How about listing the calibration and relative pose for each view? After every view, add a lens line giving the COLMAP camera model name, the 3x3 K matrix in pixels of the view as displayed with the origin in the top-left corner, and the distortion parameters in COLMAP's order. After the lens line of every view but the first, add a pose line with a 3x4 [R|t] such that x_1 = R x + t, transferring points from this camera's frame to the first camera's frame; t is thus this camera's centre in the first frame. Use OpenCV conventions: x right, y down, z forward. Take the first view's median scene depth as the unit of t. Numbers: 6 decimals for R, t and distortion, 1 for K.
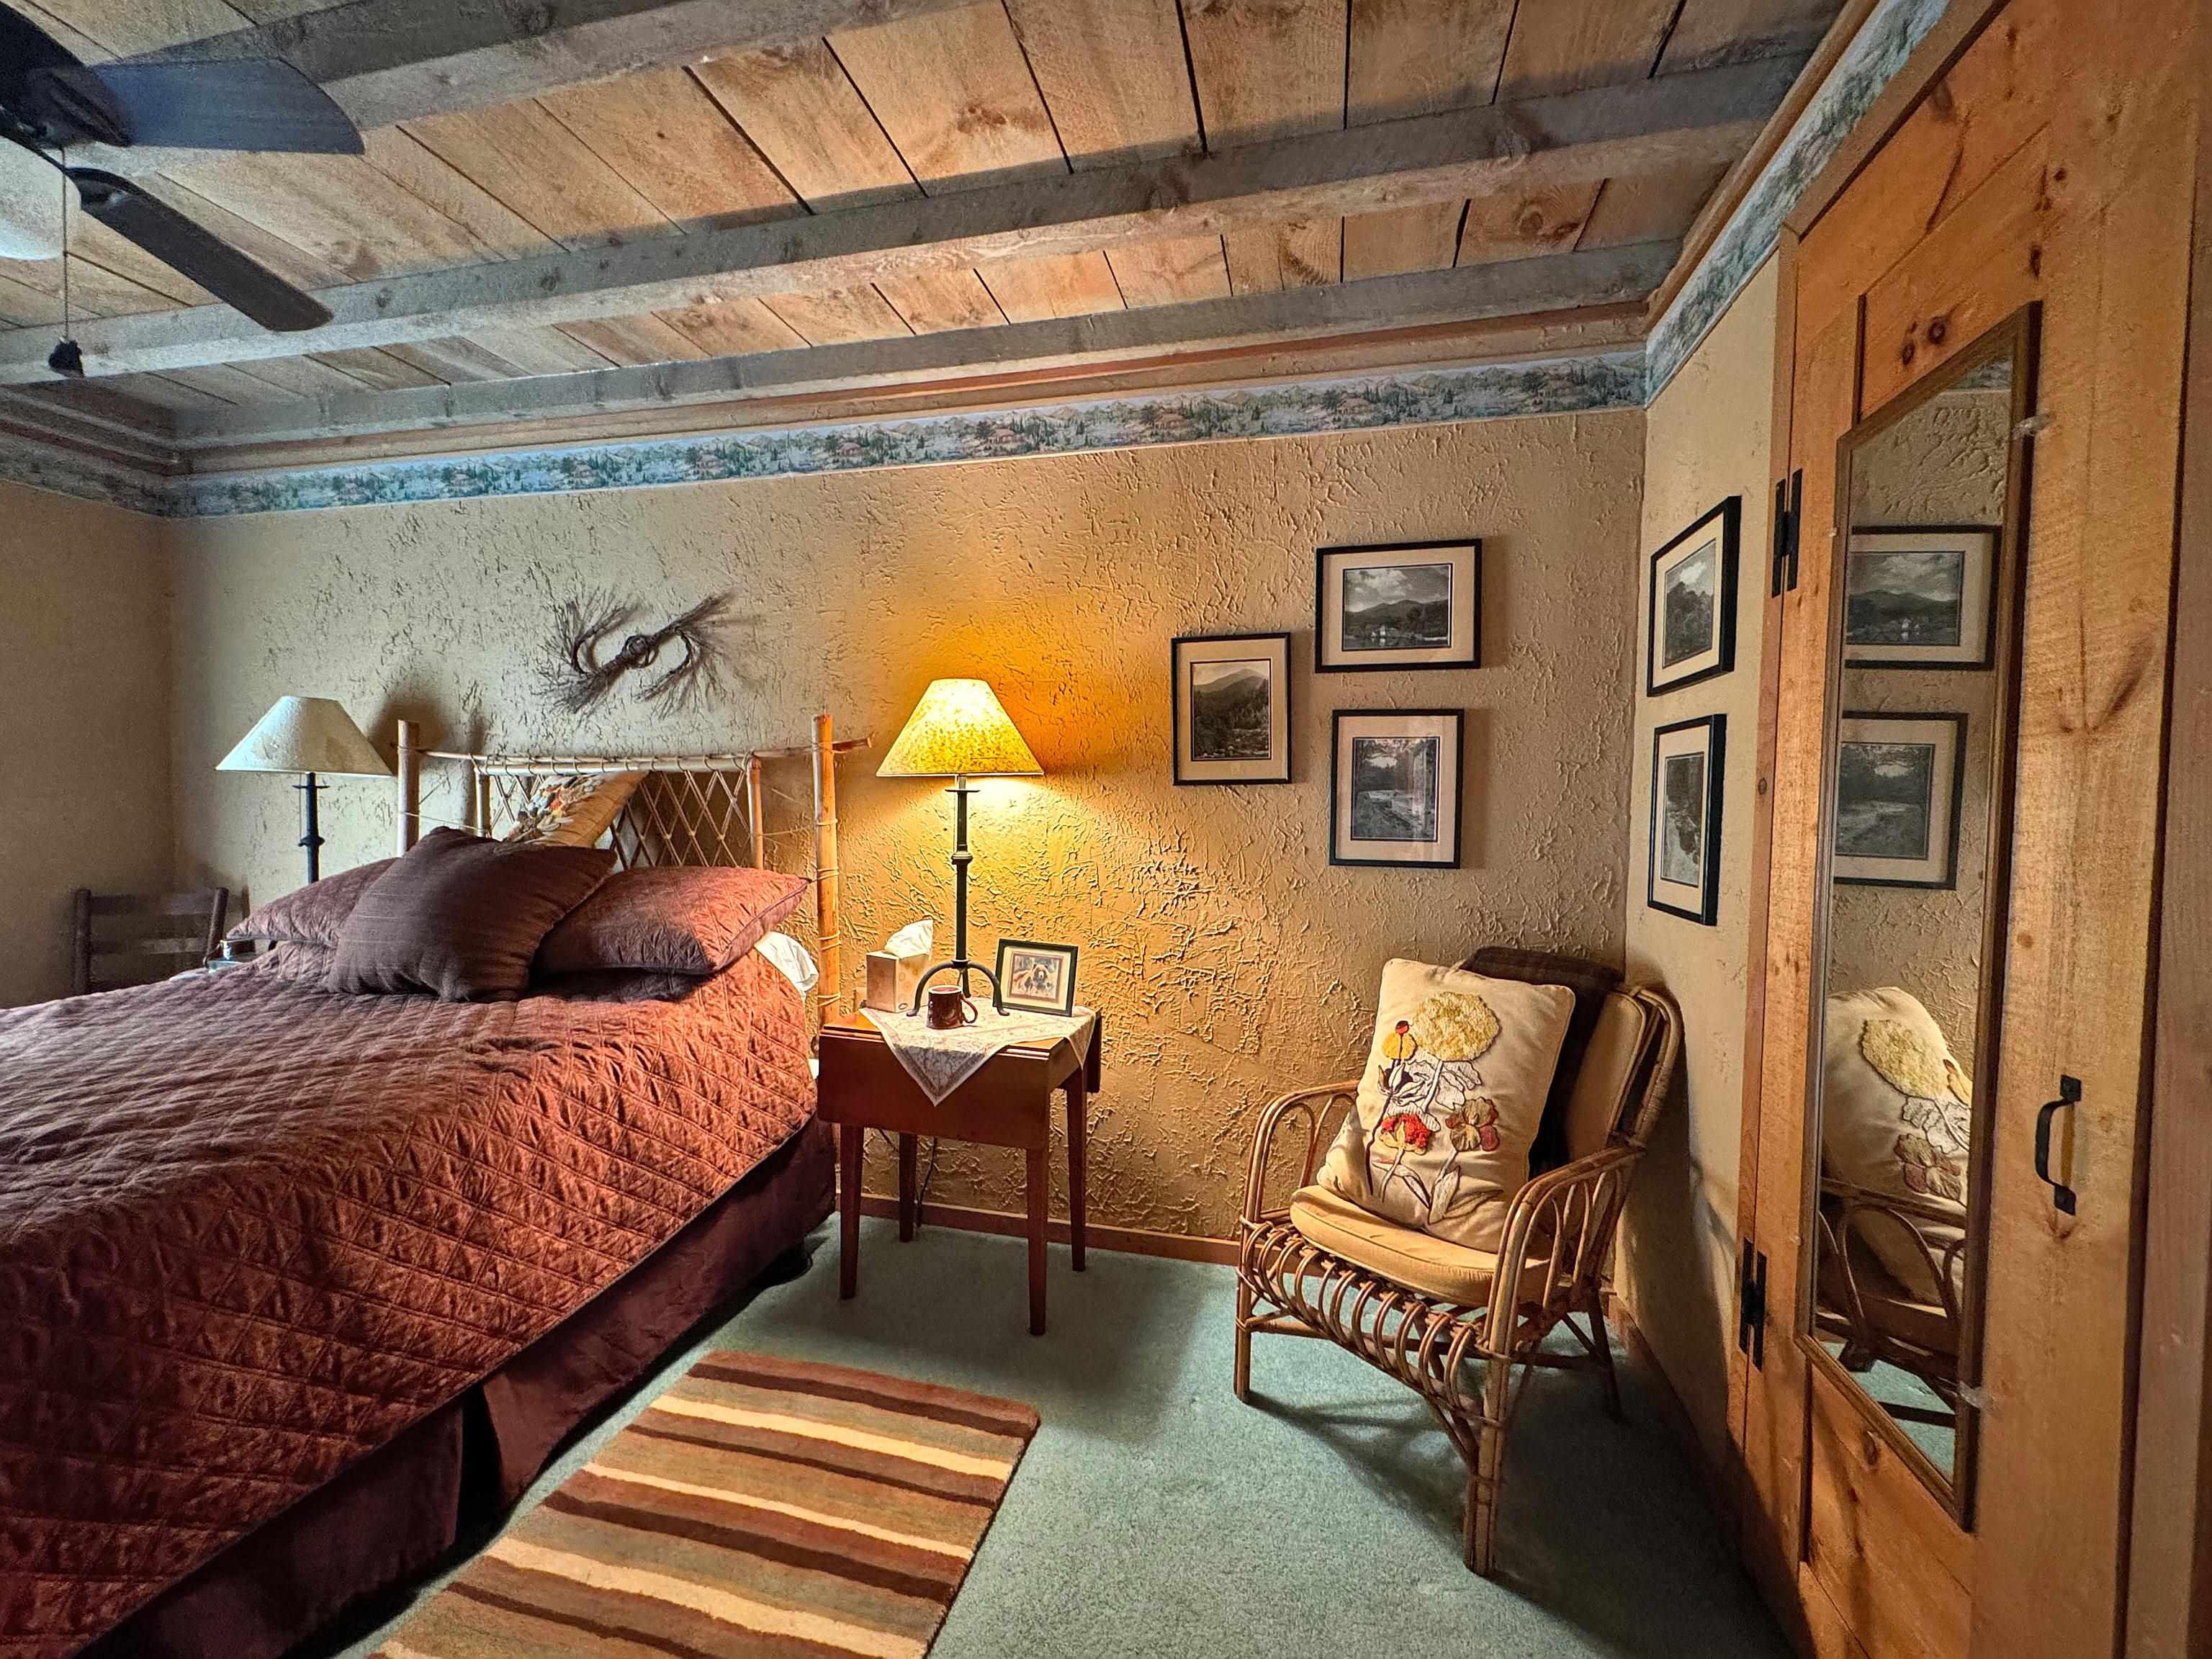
lens RADIAL K [[875.4, 0, 1103.3], [0, 875.4, 829.6], [0, 0, 1]] dist [-0.004302, 0.000626]
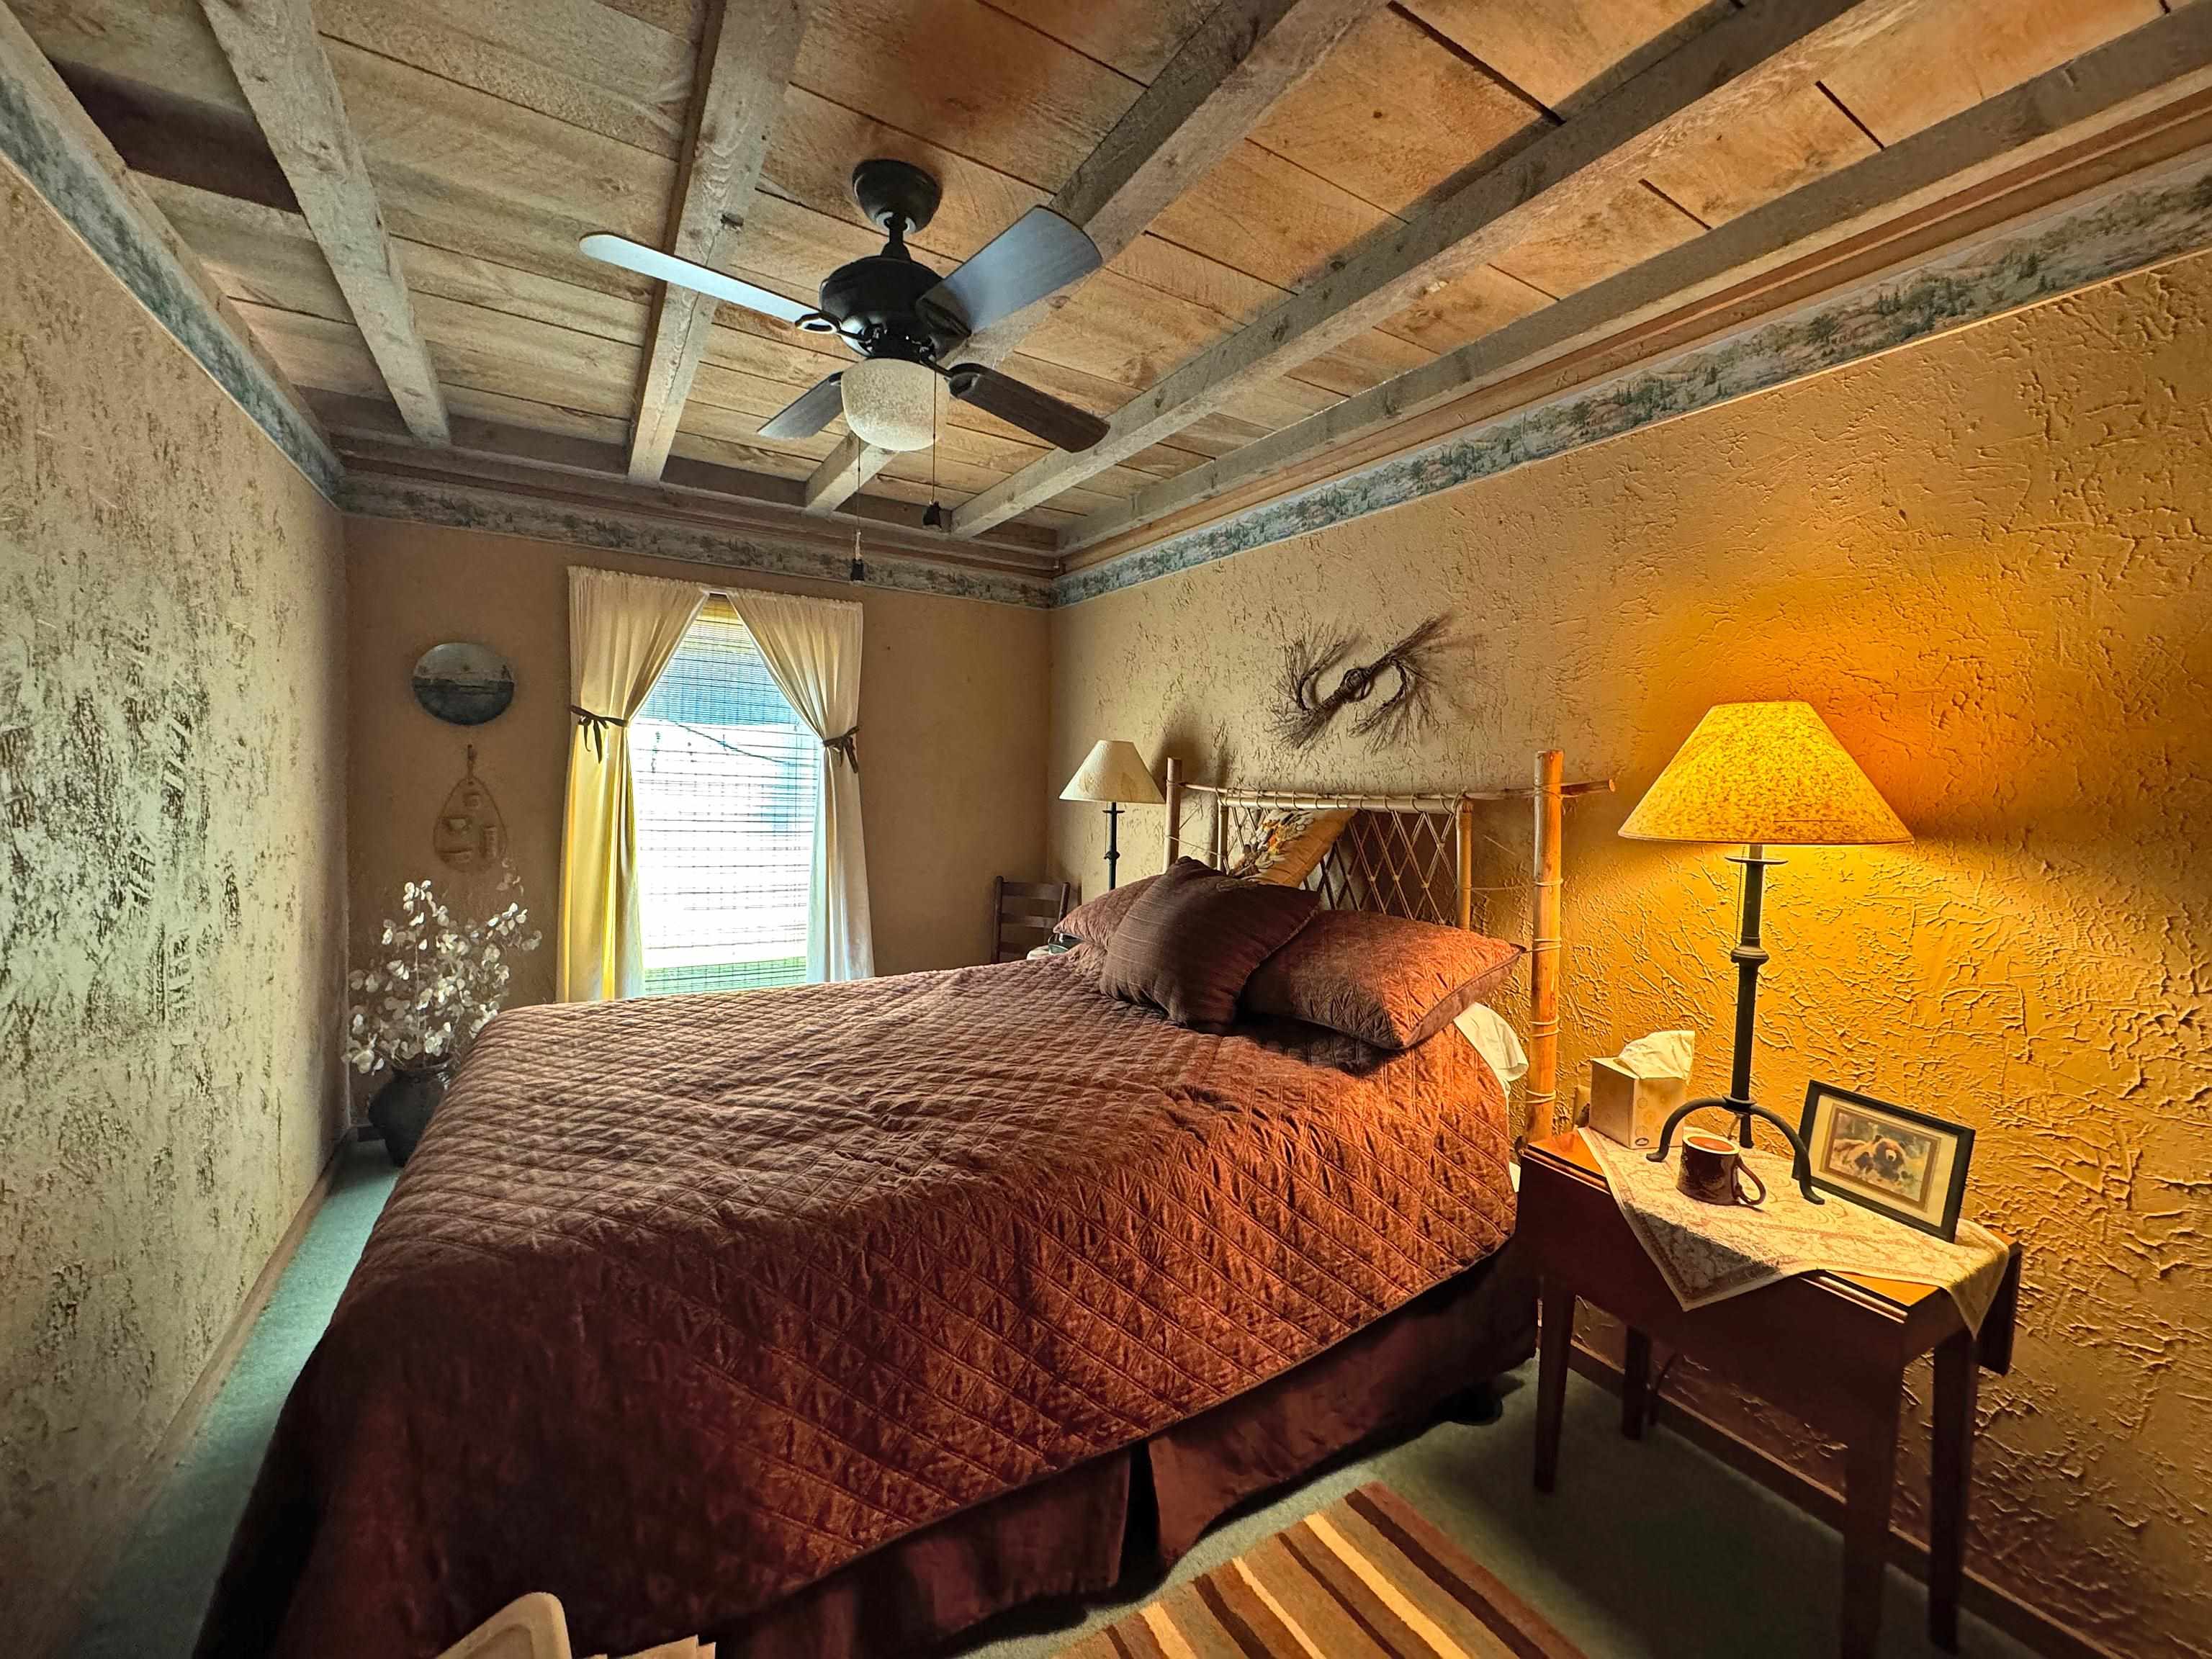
lens RADIAL K [[884.3, 0, 1106.0], [0, 884.3, 829.5], [0, 0, 1]] dist [-0.000468, 0.000491]
pose [[0.705519, 0.041711, -0.707463, -0.029069], [-0.045196, 0.998883, 0.013821, -0.055676], [0.707249, 0.022224, 0.706615, 0.138760]]
